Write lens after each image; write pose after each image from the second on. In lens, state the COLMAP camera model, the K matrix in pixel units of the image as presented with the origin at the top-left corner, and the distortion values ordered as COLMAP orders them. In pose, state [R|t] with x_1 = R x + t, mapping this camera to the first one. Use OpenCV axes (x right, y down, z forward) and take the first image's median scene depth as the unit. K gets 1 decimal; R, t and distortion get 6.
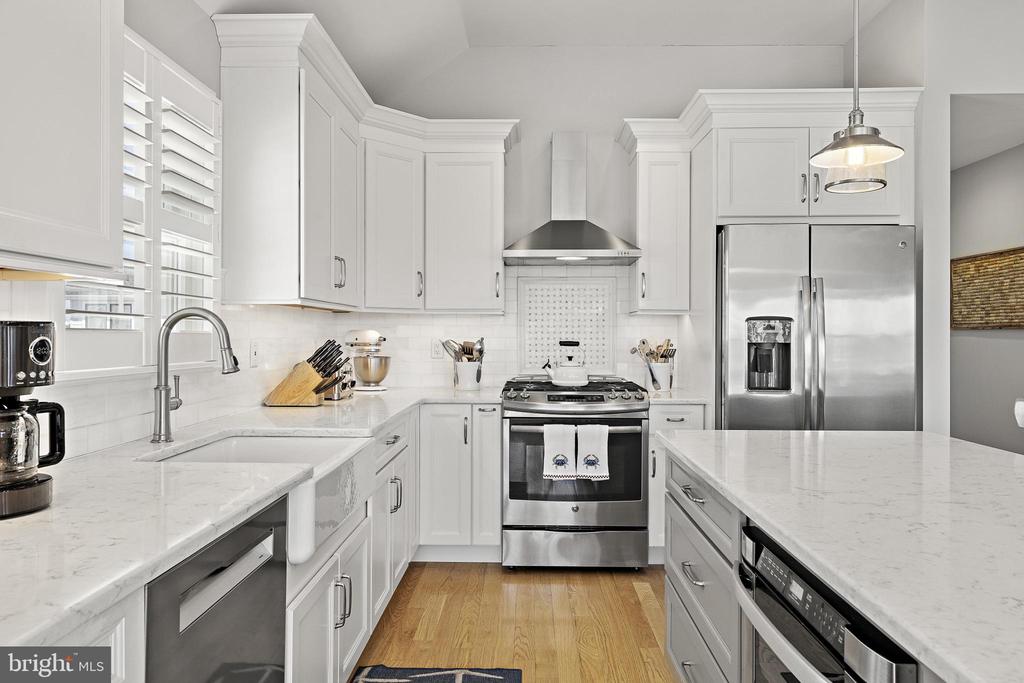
lens RADIAL K [[665.7, 0, 517.7], [0, 665.7, 335.1], [0, 0, 1]] dist [0.002343, 0.001364]
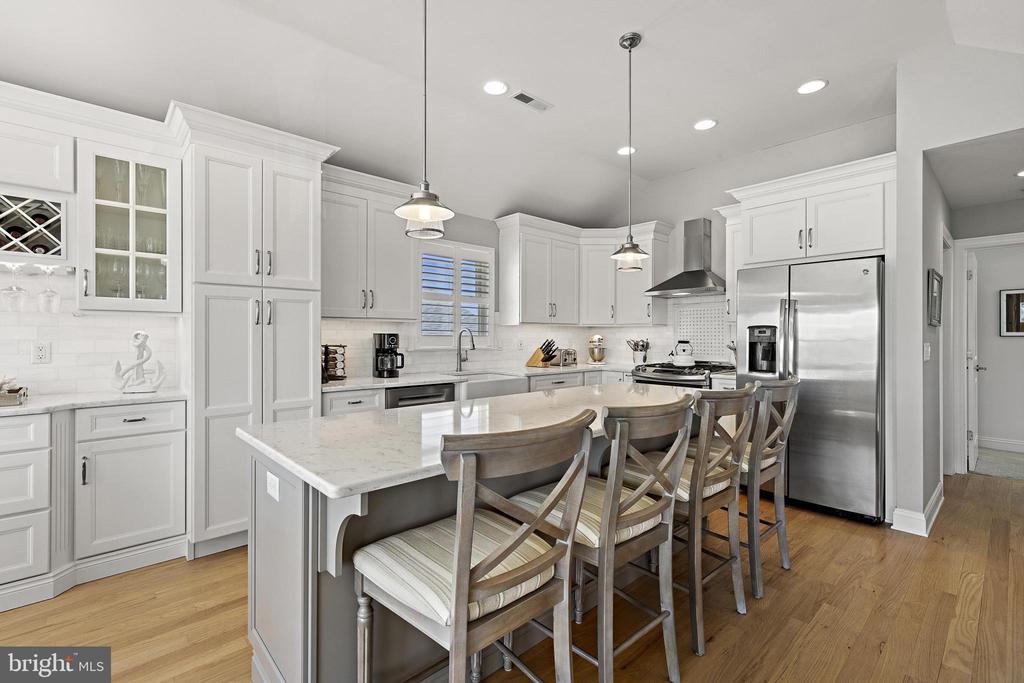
lens RADIAL K [[459.7, 0, 512.5], [0, 459.7, 336.0], [0, 0, 1]] dist [0.002202, 0.000236]
pose [[0.689109, -0.001784, -0.724655, 0.700400], [-0.000798, 0.999994, -0.003220, 0.001048], [0.724657, 0.002798, 0.689104, -0.179072]]
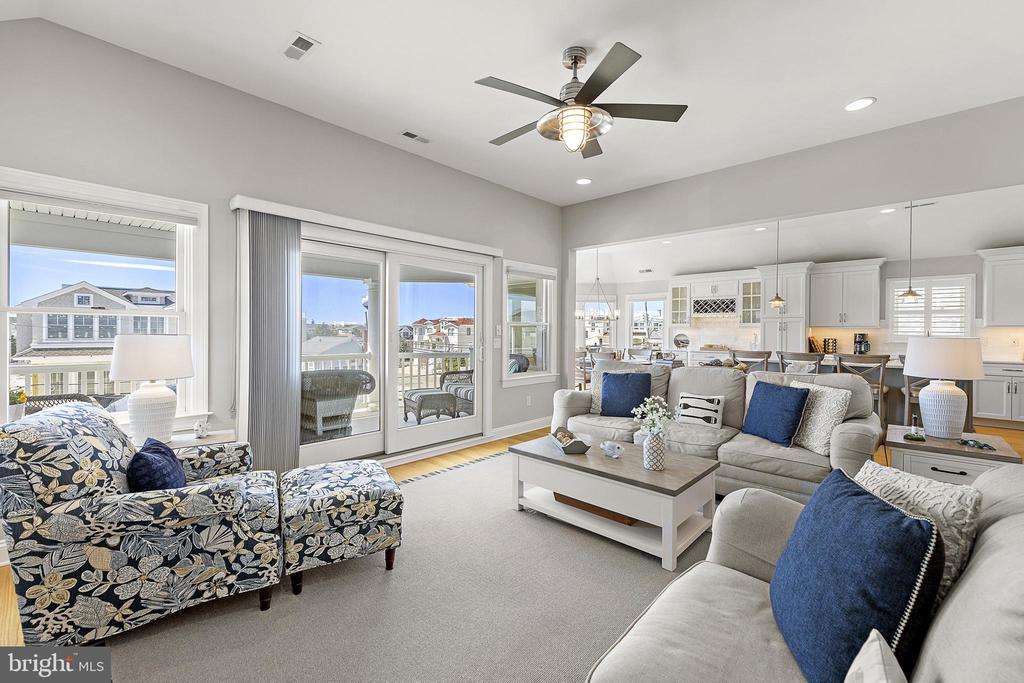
lens RADIAL K [[433.9, 0, 517.4], [0, 433.9, 335.8], [0, 0, 1]] dist [0.000889, -0.000234]
pose [[-0.670996, 0.004088, -0.741450, 2.343685], [-0.006127, 0.999920, 0.011058, -0.009676], [0.741436, 0.011963, -0.670917, 0.529376]]
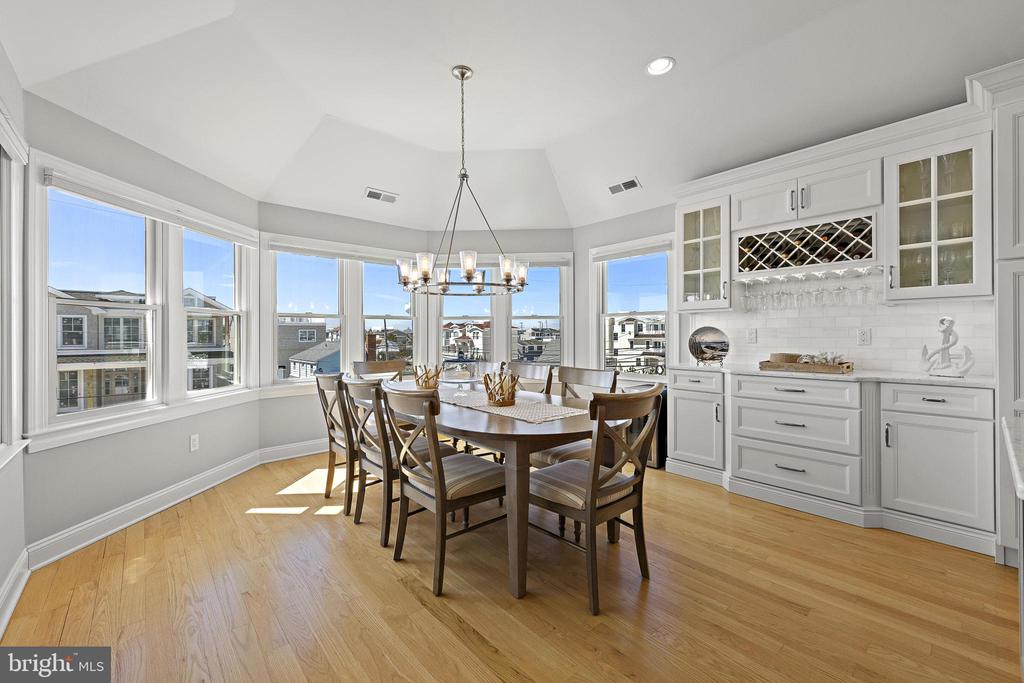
lens RADIAL K [[418.4, 0, 513.5], [0, 418.4, 336.9], [0, 0, 1]] dist [-0.001490, -0.000419]
pose [[-0.739762, 0.007046, -0.672832, 0.750729], [0.004216, 0.999974, 0.005836, 0.018404], [0.672856, 0.001481, -0.739772, -0.068229]]
